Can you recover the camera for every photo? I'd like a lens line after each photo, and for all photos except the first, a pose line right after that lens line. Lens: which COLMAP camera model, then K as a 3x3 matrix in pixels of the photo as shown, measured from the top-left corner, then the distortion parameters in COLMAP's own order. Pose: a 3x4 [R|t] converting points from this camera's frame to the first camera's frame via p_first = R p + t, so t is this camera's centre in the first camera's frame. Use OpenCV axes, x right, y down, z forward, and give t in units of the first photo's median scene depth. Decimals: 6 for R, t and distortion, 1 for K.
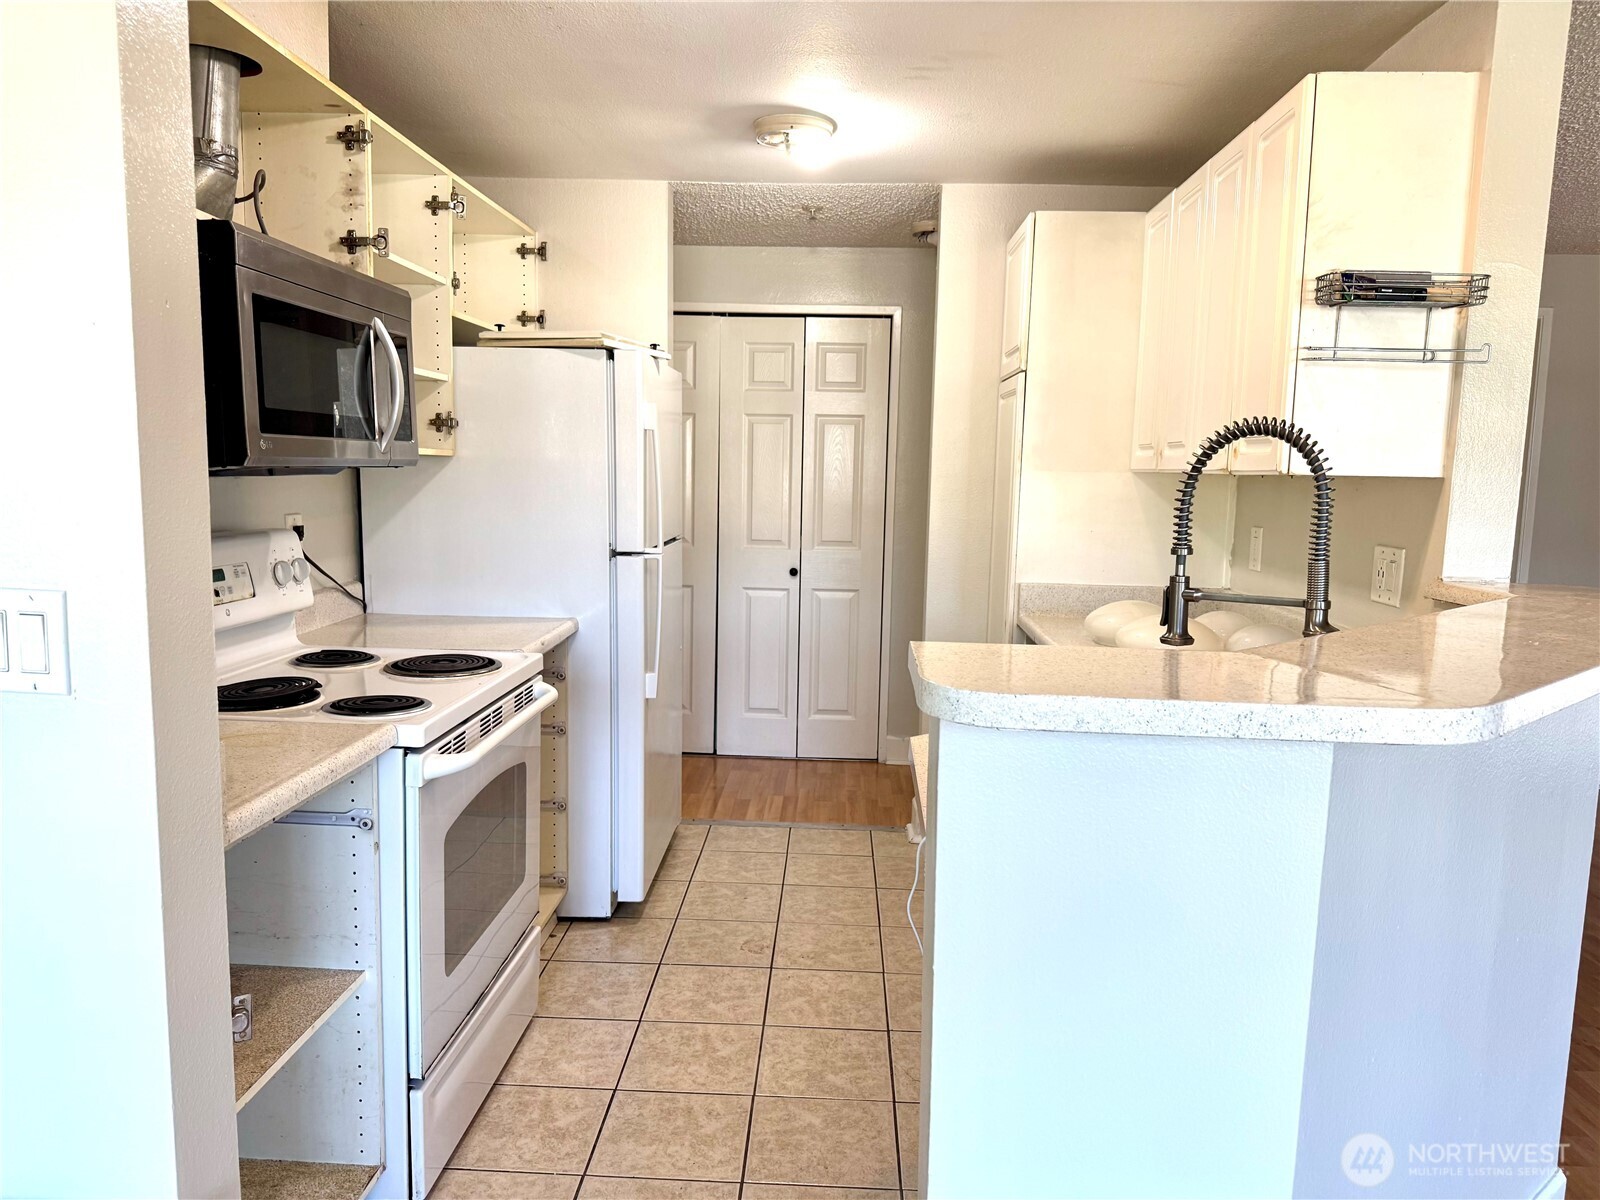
lens RADIAL K [[1120.4, 0, 818.0], [0, 1120.4, 614.9], [0, 0, 1]] dist [0.106900, -0.144408]
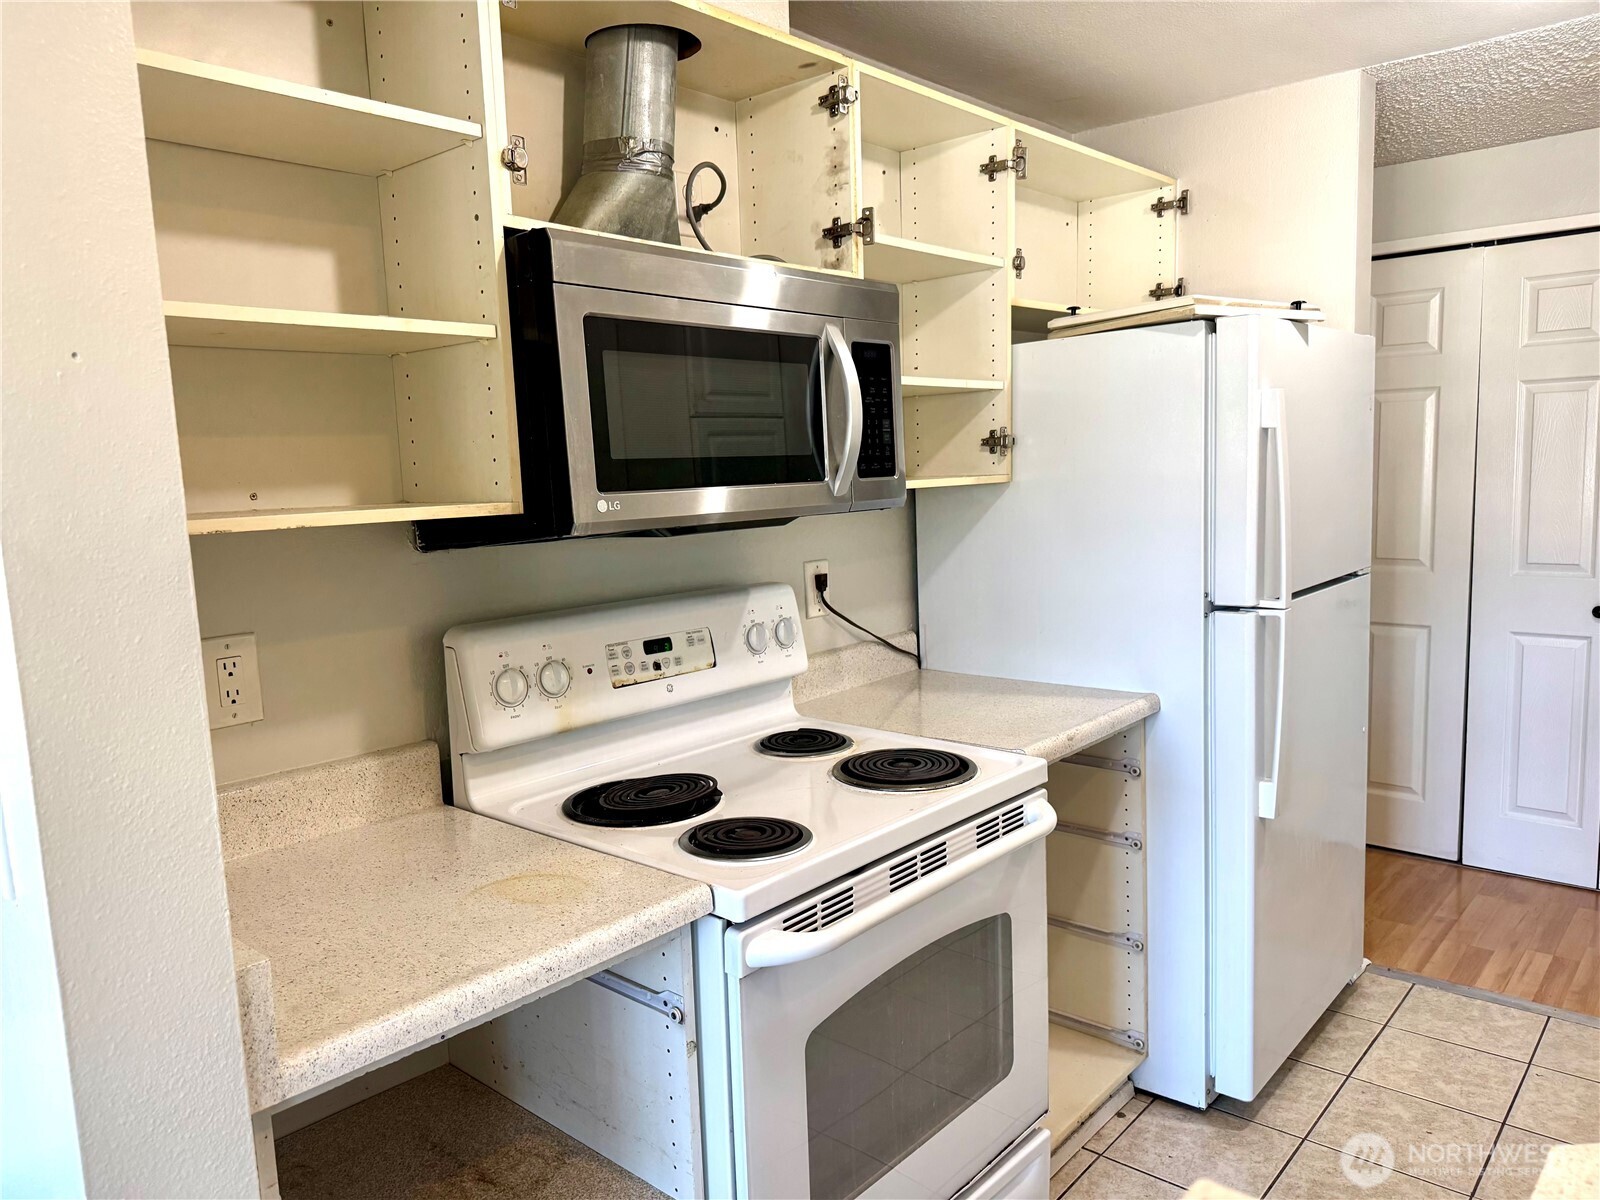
lens RADIAL K [[1120.4, 0, 818.0], [0, 1120.4, 614.9], [0, 0, 1]] dist [0.106900, -0.144408]
pose [[0.772189, 0.036422, -0.634348, 0.081946], [-0.032051, 0.999318, 0.018362, -0.057222], [0.634584, 0.006153, 0.772829, 0.303637]]
